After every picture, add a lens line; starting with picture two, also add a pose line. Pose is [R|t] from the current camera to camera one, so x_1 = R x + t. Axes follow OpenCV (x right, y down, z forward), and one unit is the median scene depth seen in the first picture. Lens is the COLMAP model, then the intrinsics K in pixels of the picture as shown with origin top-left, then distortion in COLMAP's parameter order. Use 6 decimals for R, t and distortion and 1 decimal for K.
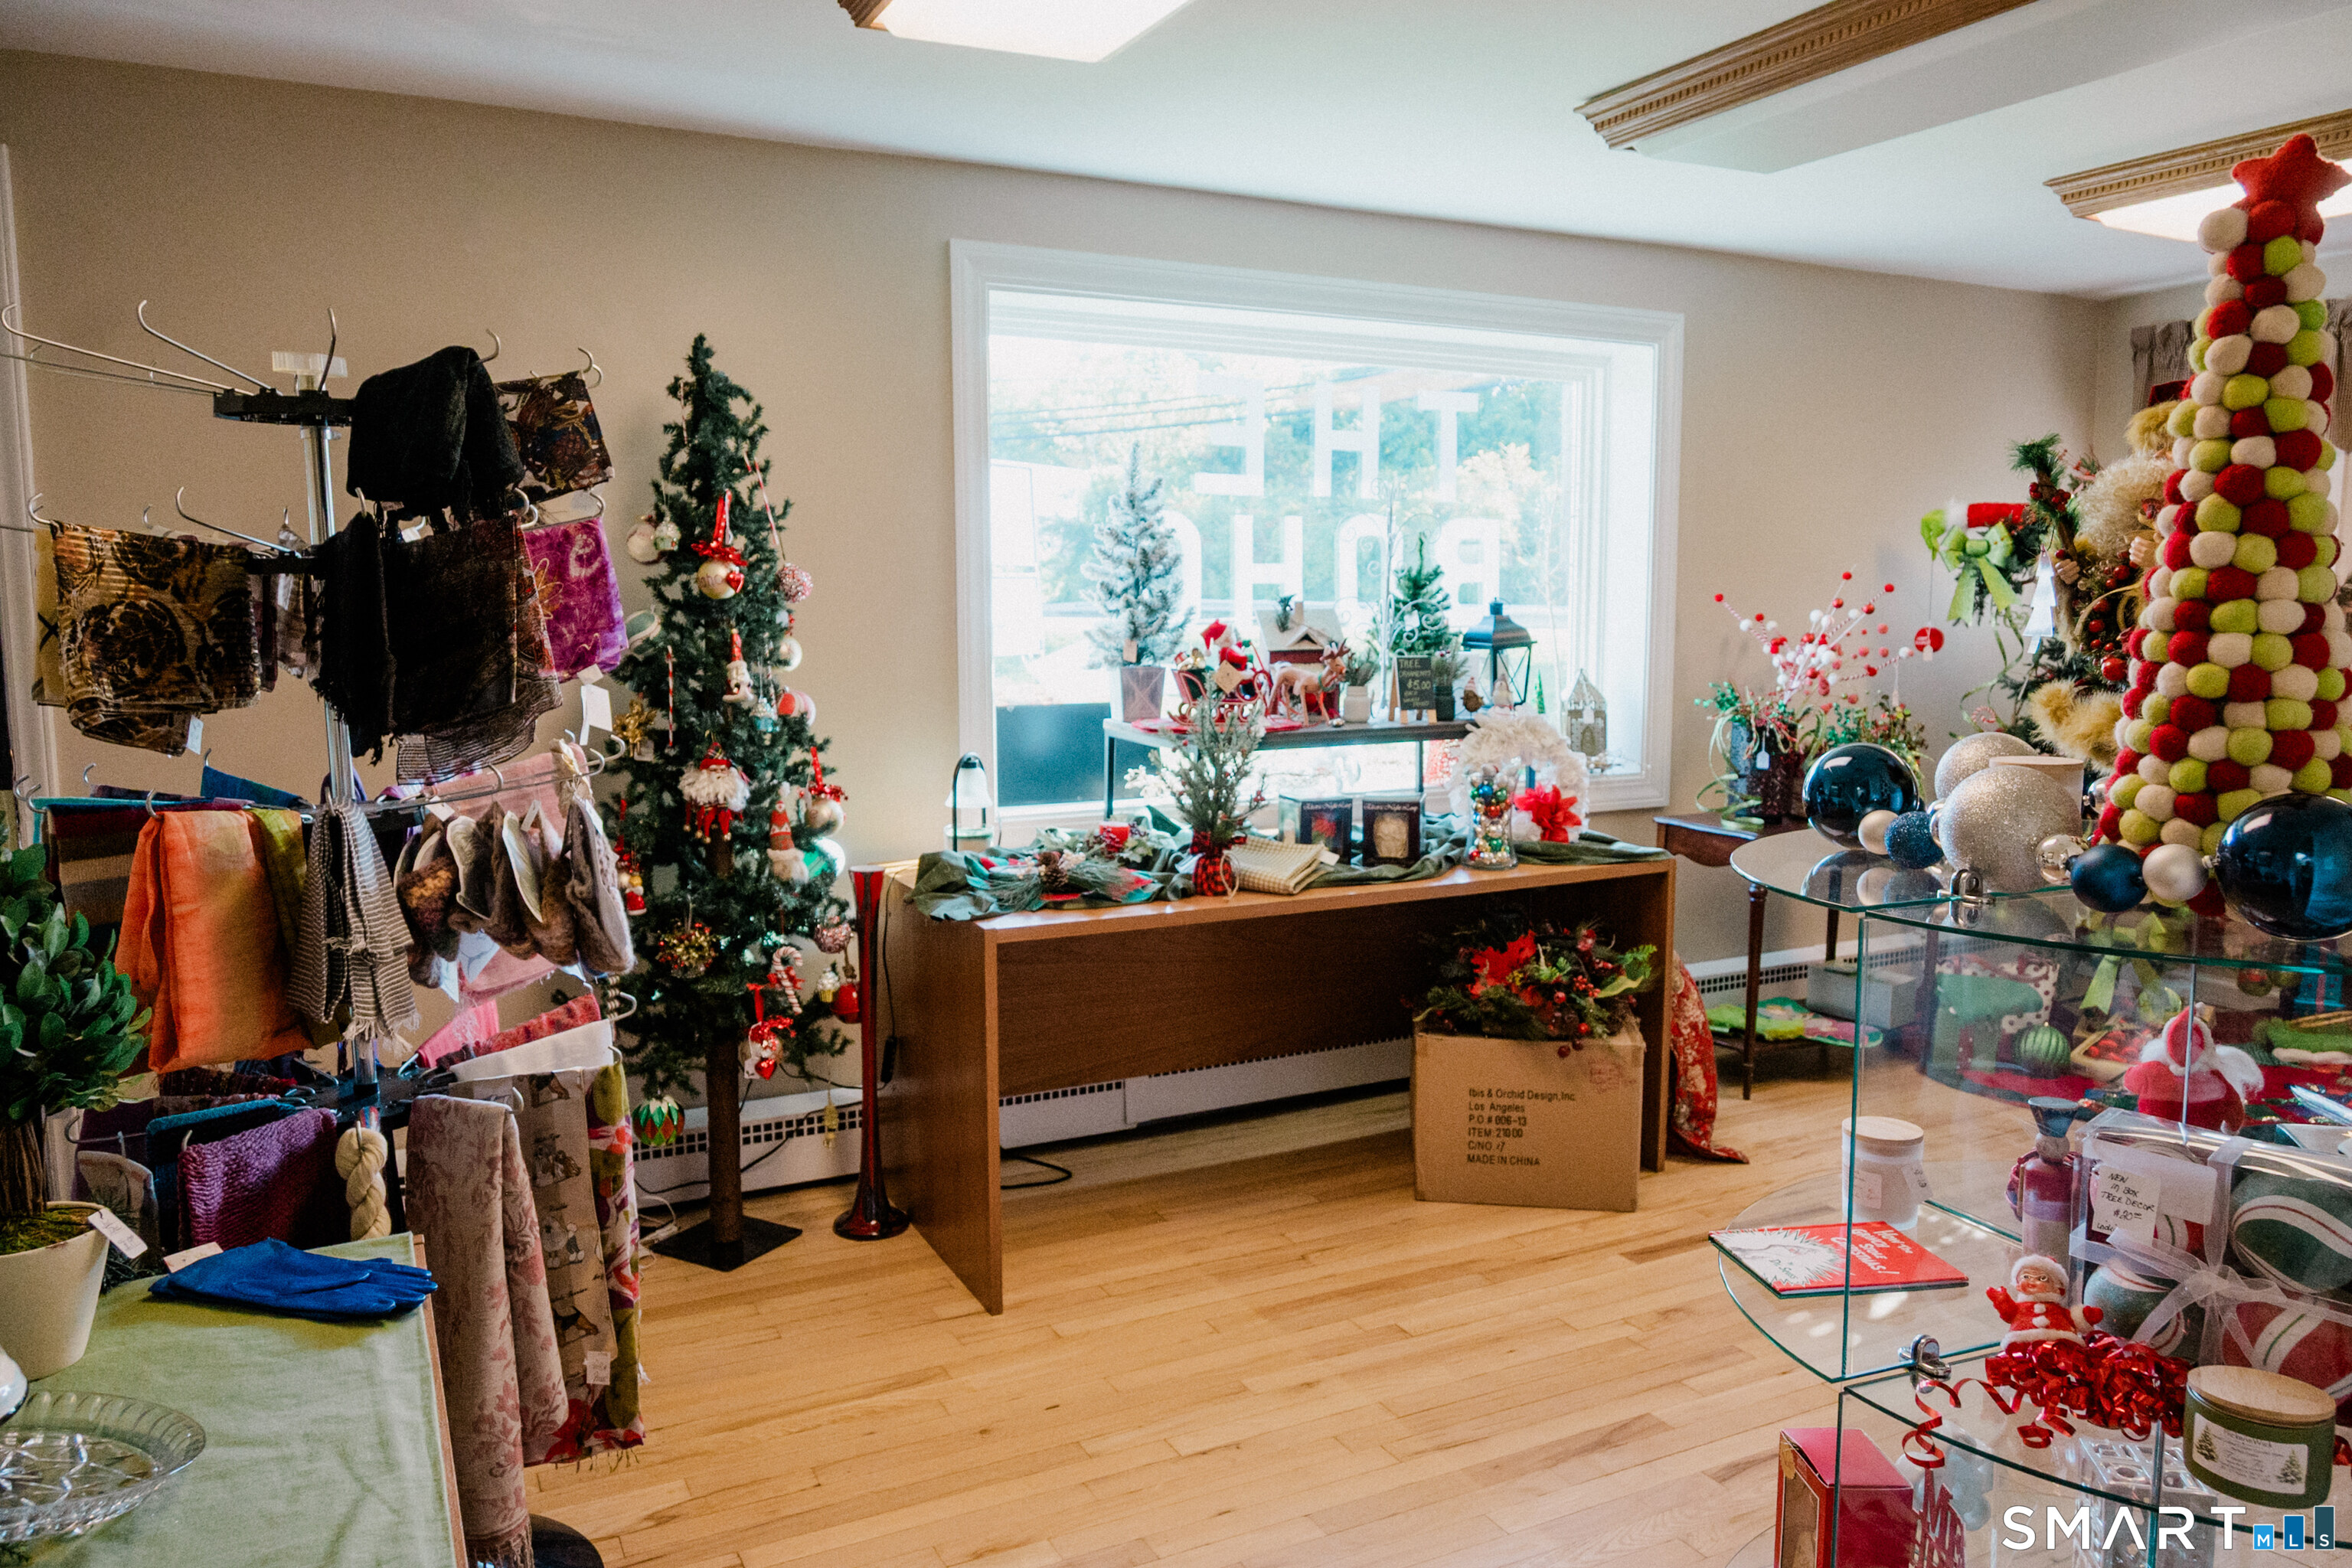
lens RADIAL K [[1634.1, 0, 1176.5], [0, 1634.1, 787.8], [0, 0, 1]] dist [0.006247, 0.002146]
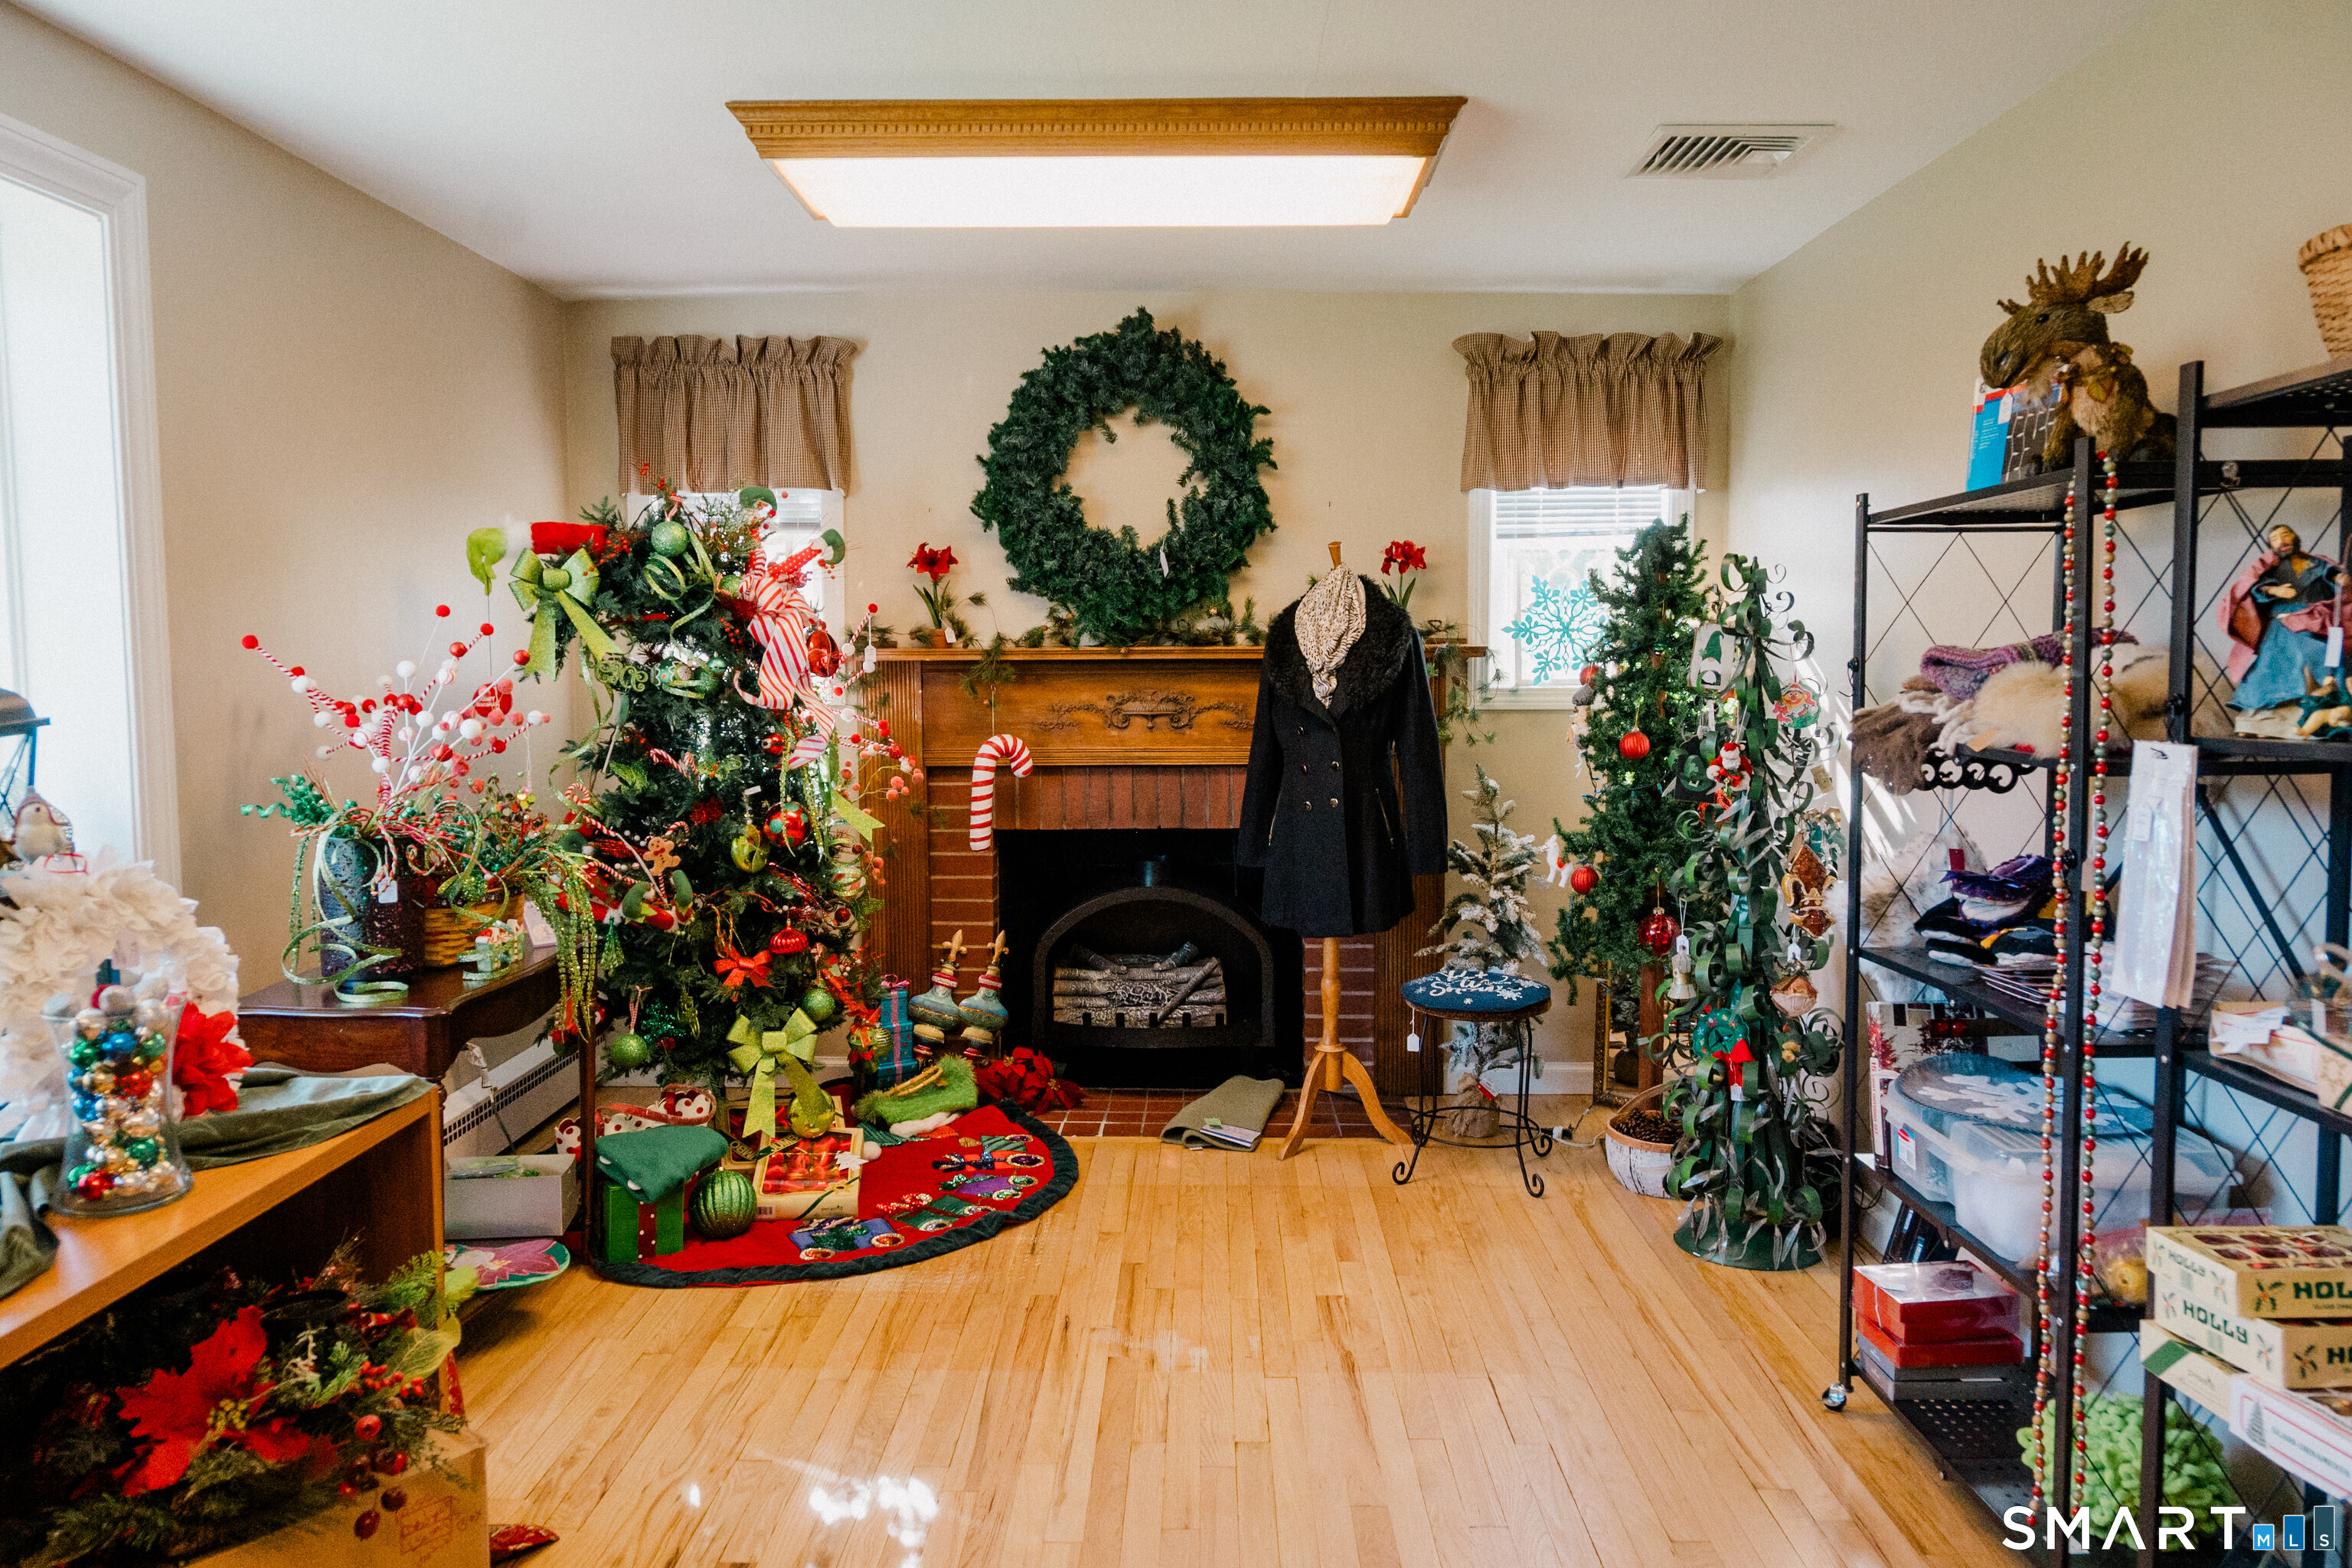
lens RADIAL K [[1634.1, 0, 1170.3], [0, 1634.1, 773.7], [0, 0, 1]] dist [0.006247, 0.002146]
pose [[0.481312, -0.066866, 0.873996, -0.053062], [0.106341, 0.994176, 0.017498, -0.038880], [-0.870075, 0.084520, 0.485619, 0.388527]]
